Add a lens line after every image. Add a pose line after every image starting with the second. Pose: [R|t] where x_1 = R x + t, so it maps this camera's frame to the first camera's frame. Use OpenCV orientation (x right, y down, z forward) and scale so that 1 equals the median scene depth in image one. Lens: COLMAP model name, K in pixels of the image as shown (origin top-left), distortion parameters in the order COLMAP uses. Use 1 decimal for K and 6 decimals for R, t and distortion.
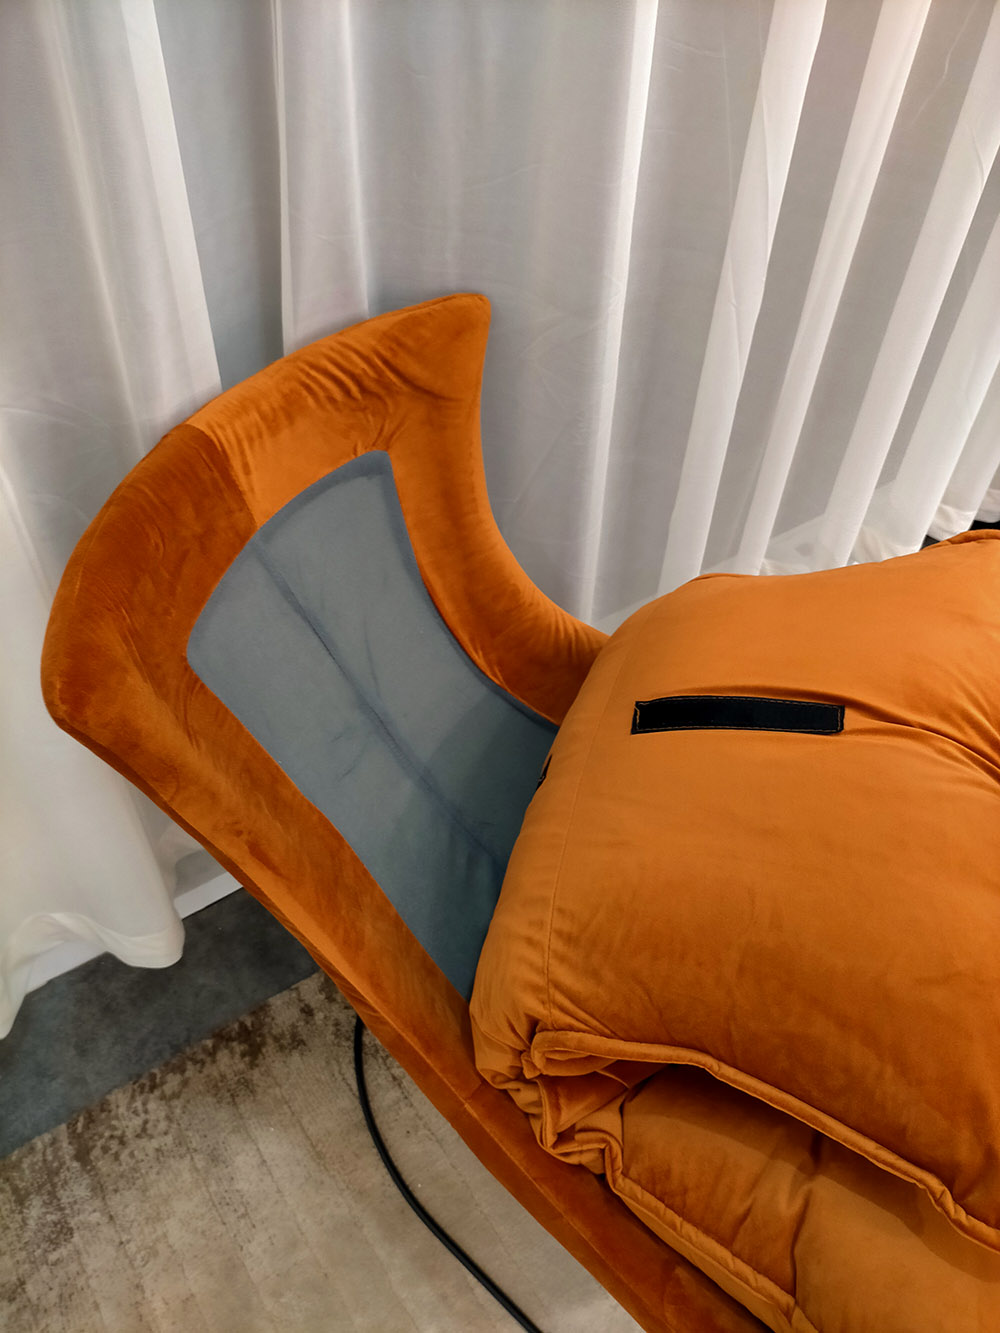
lens RADIAL K [[1023.8, 0, 500.0], [0, 1023.8, 666.5], [0, 0, 1]] dist [0.035096, -0.042679]
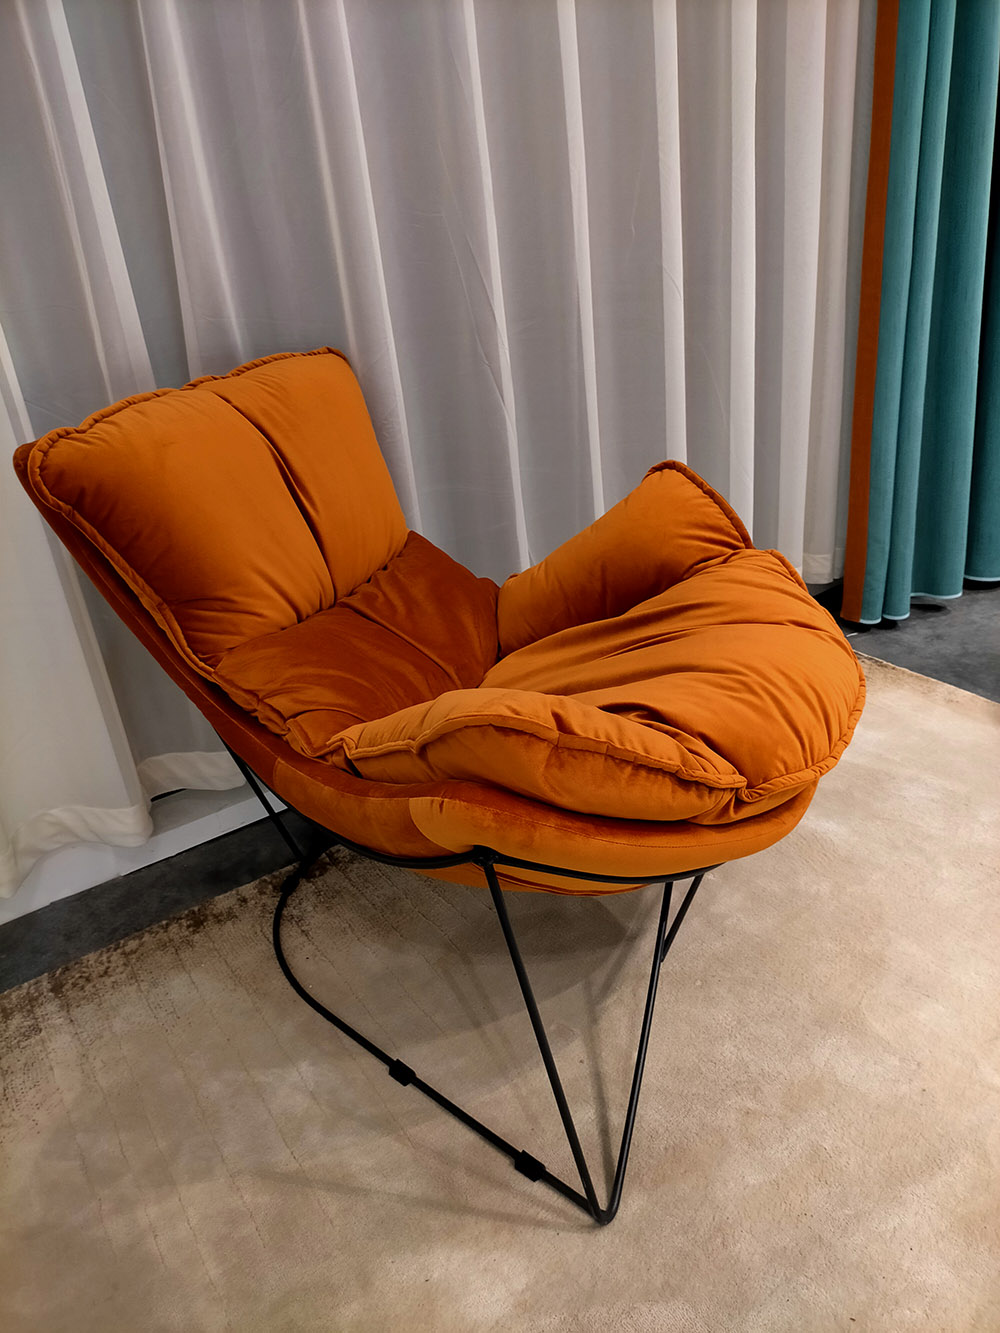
lens RADIAL K [[978.3, 0, 499.3], [0, 978.3, 627.1], [0, 0, 1]] dist [0.056428, -0.100582]
pose [[0.992537, -0.104175, -0.063380, 0.270969], [0.075144, 0.931872, -0.354919, 0.532539], [0.096036, 0.347508, 0.932746, -0.256465]]
